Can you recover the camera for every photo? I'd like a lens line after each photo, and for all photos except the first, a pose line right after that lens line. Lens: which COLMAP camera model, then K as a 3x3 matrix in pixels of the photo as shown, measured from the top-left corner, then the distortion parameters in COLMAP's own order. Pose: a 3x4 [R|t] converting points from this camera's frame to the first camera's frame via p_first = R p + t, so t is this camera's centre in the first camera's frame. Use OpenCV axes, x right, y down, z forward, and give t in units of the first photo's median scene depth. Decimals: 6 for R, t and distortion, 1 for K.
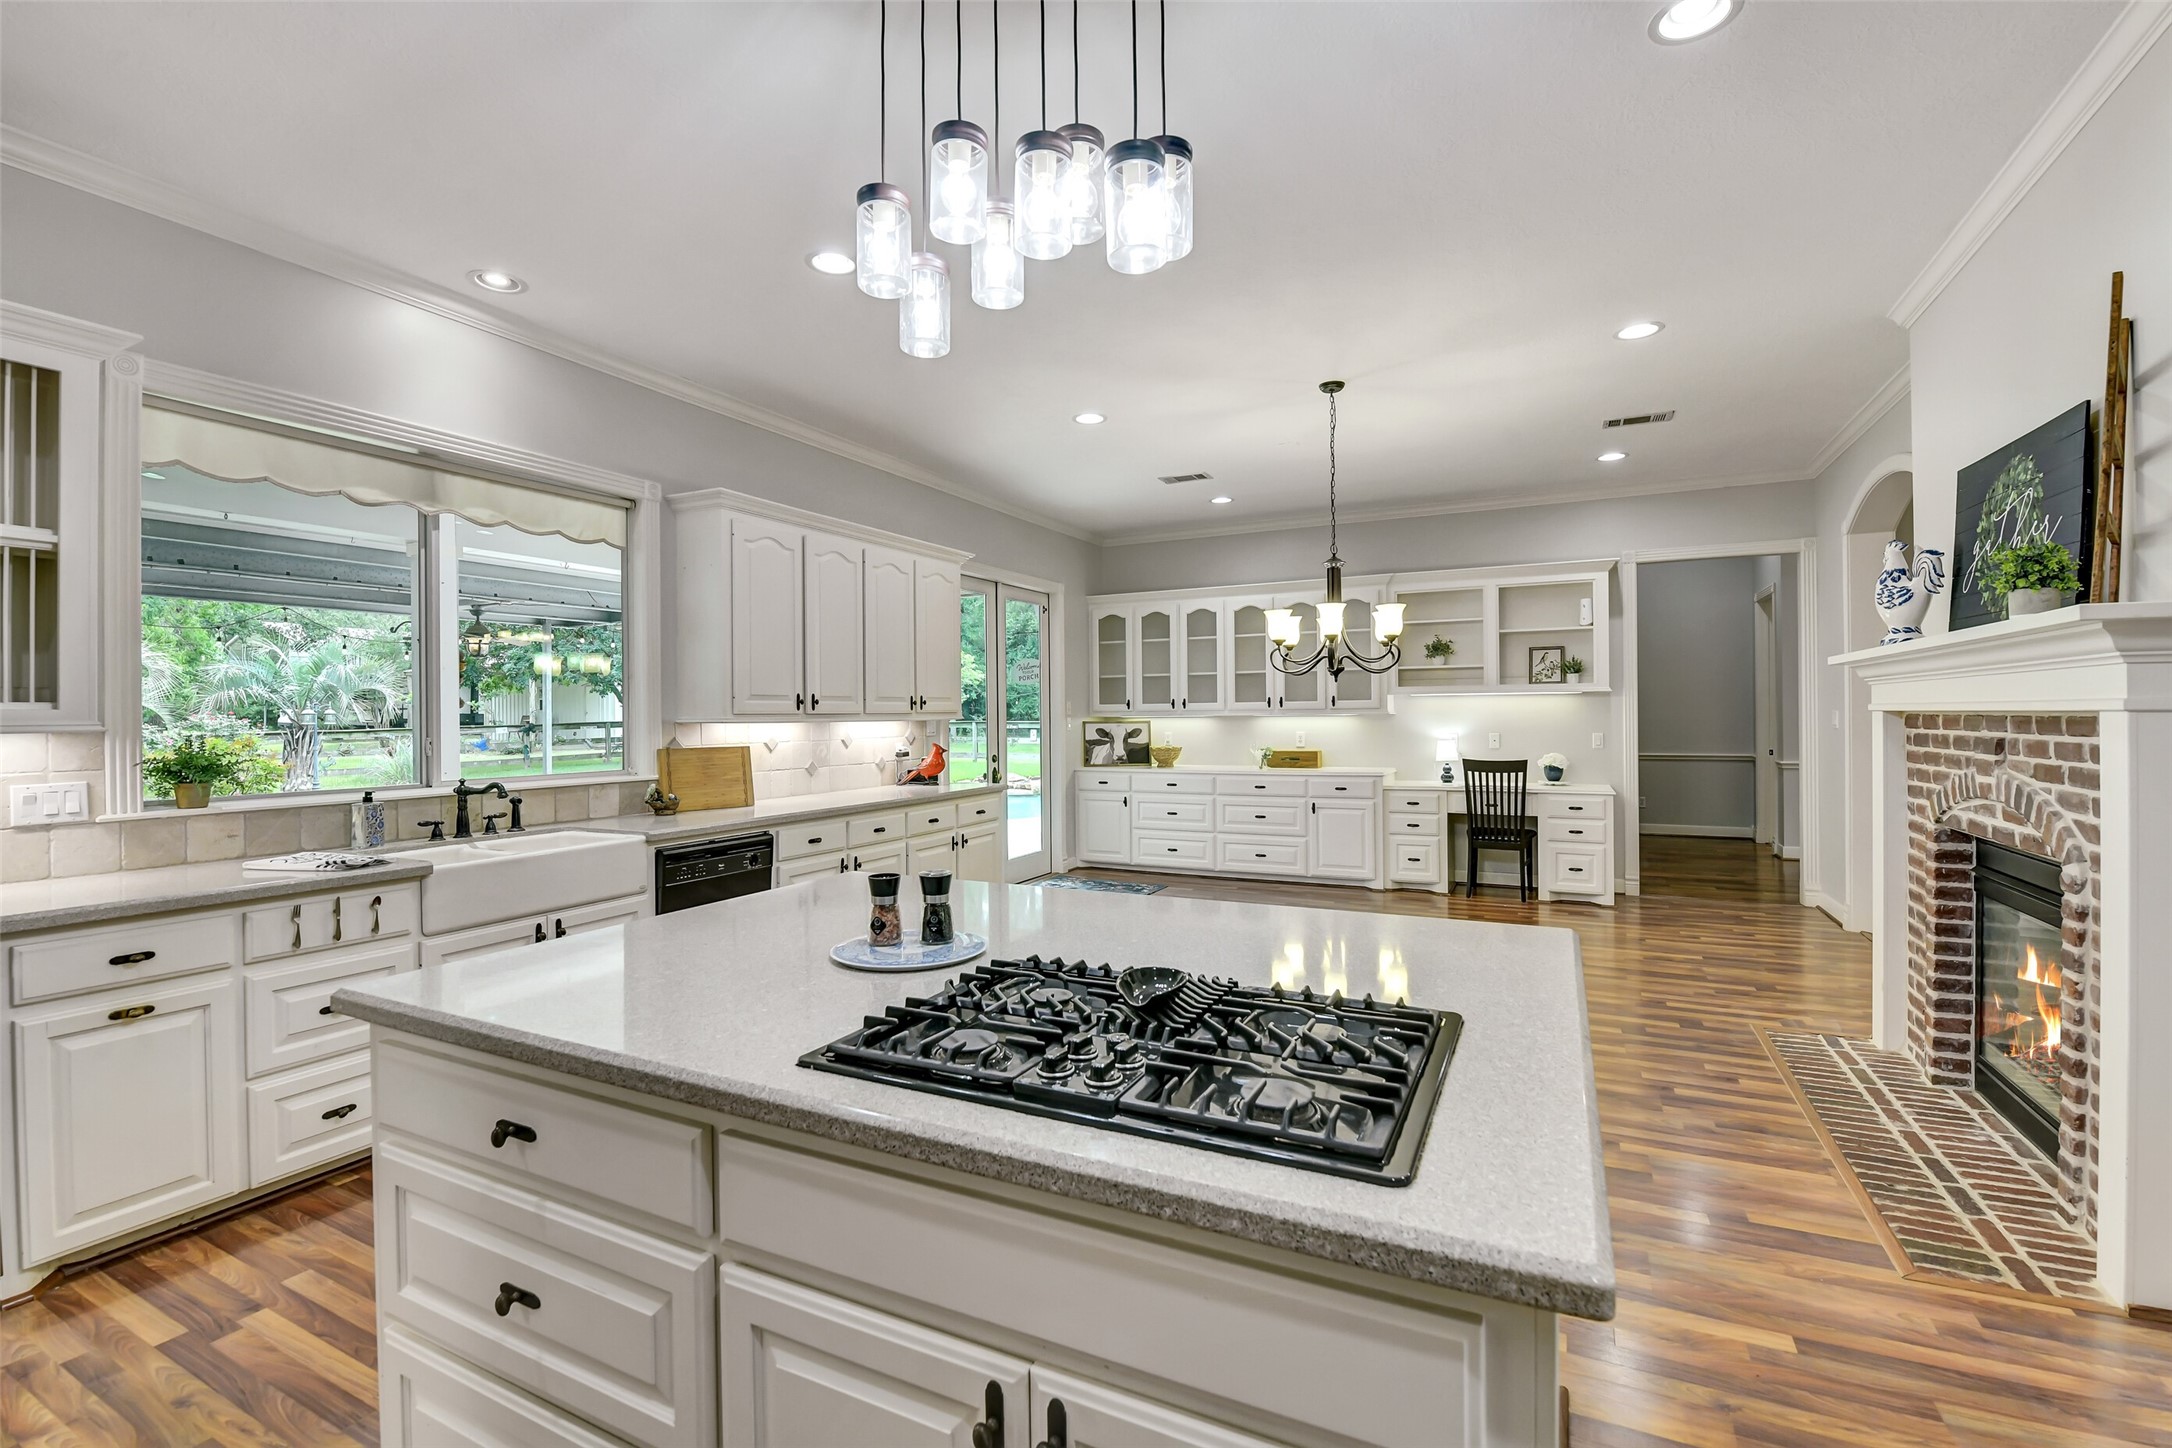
lens RADIAL K [[945.4, 0, 1086.1], [0, 945.4, 714.1], [0, 0, 1]] dist [0.000887, 0.000147]
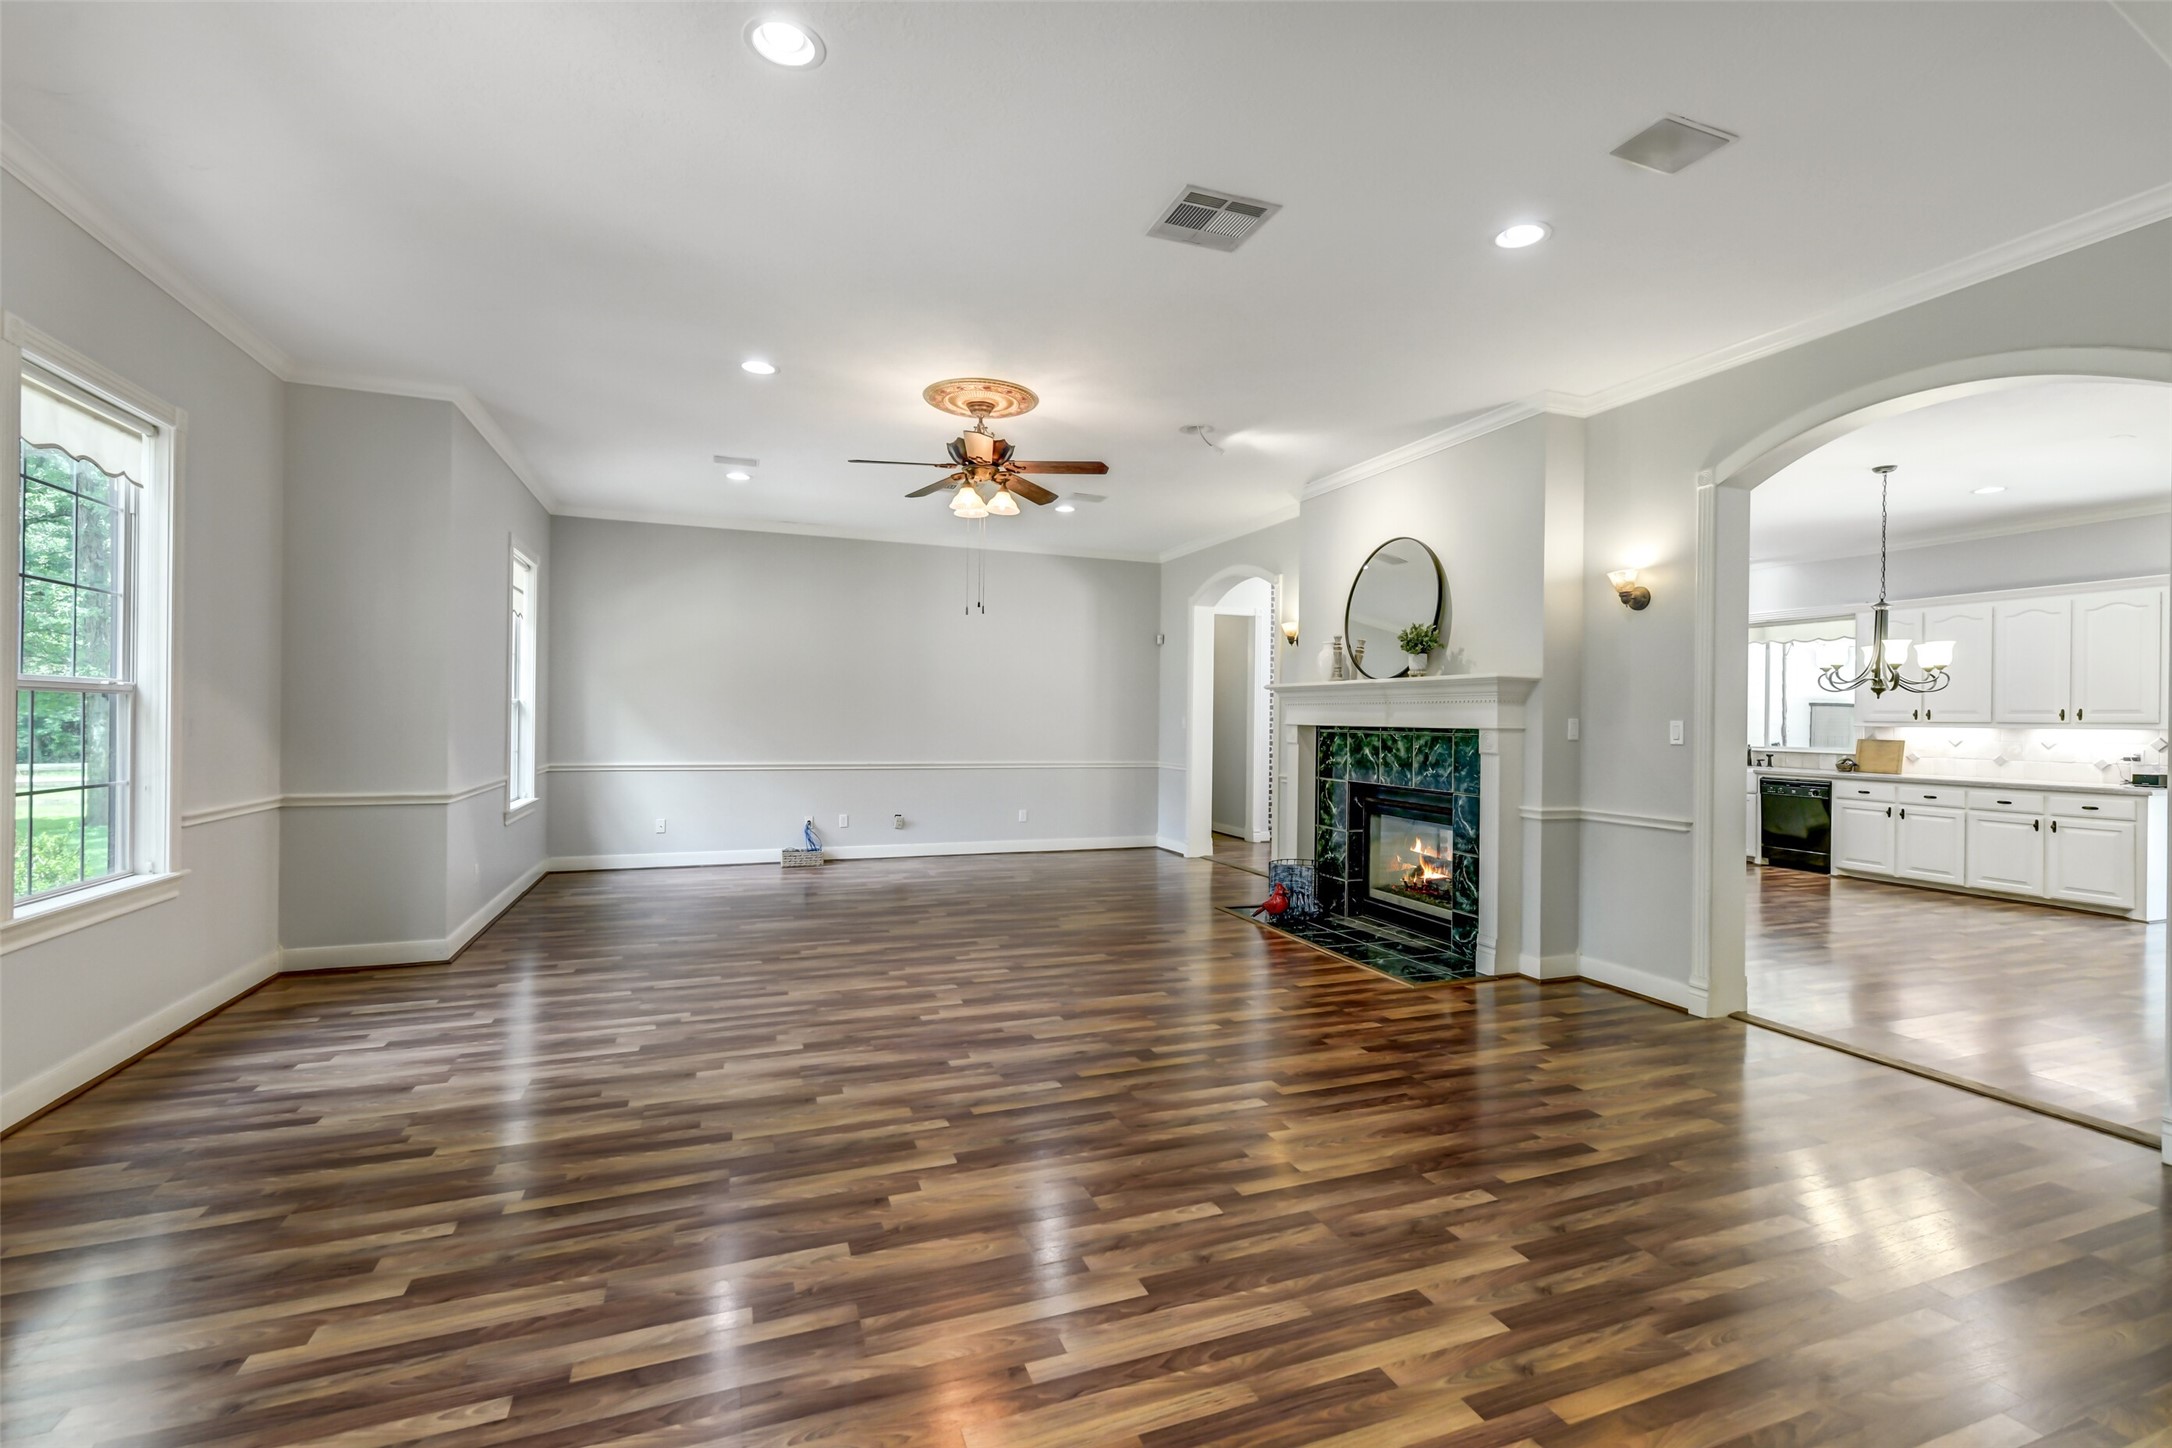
lens RADIAL K [[945.4, 0, 1086.1], [0, 945.4, 714.1], [0, 0, 1]] dist [0.000887, 0.000147]
pose [[-0.672945, -0.003198, -0.739686, 2.160008], [-0.006848, 0.999975, 0.001906, -0.007663], [0.739661, 0.006348, -0.672950, 1.178557]]
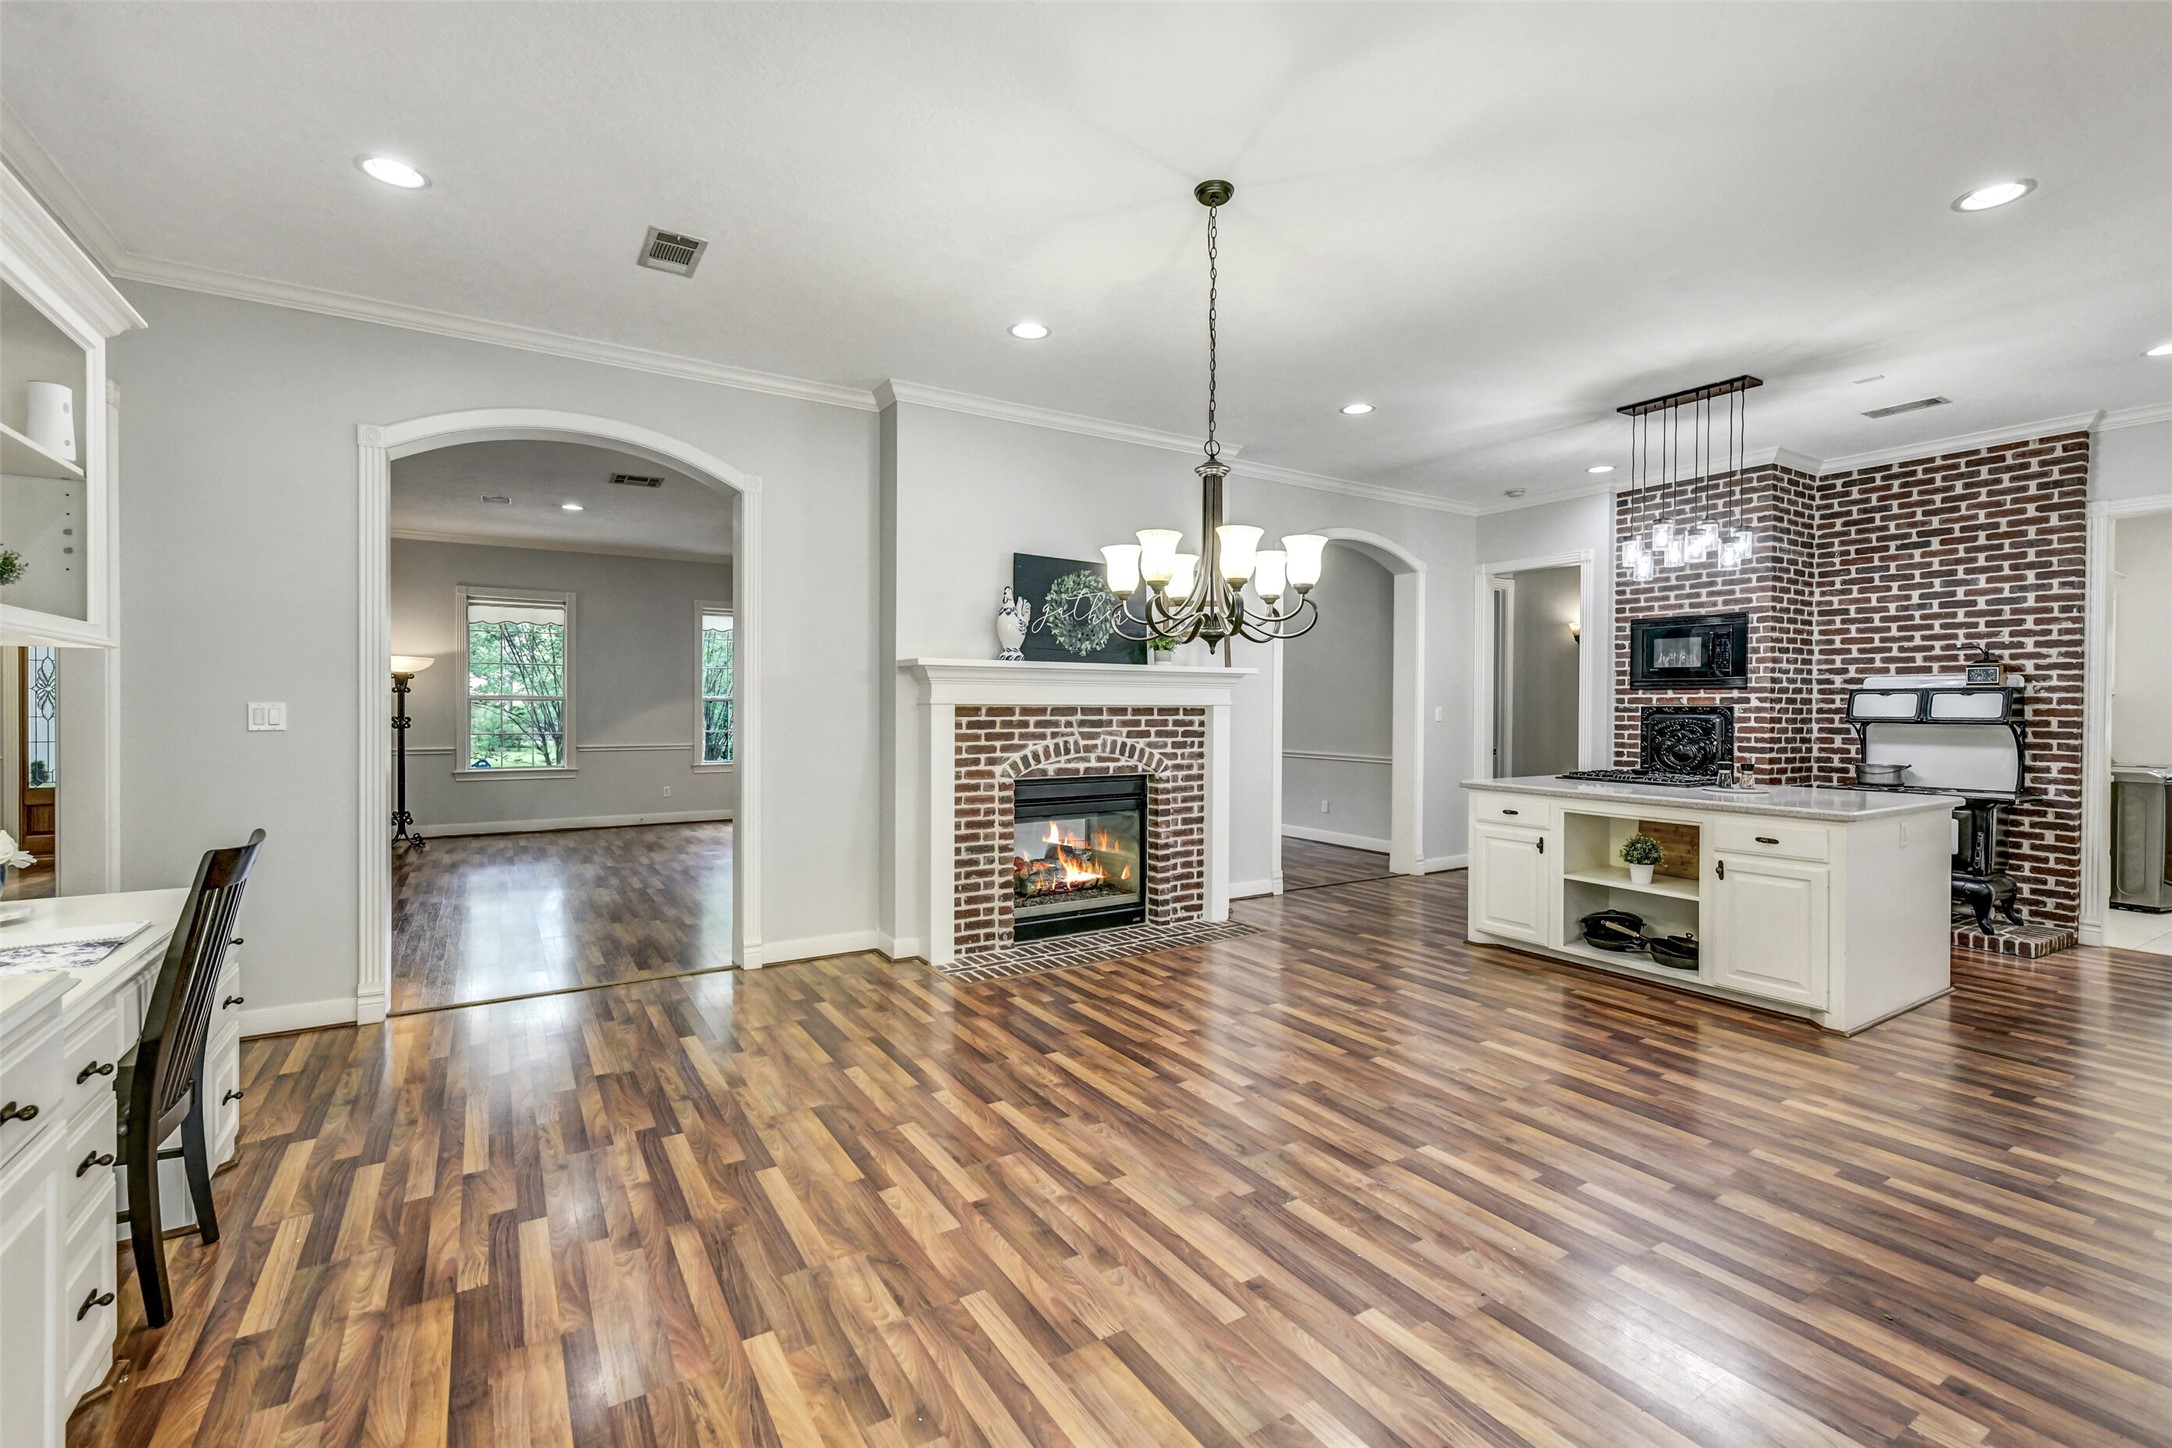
lens RADIAL K [[945.4, 0, 1086.1], [0, 945.4, 714.1], [0, 0, 1]] dist [0.000887, 0.000147]
pose [[-0.858686, 0.001803, 0.512500, 0.009430], [0.004636, 0.999980, 0.004249, 0.004122], [-0.512482, 0.006024, -0.858677, 1.760105]]
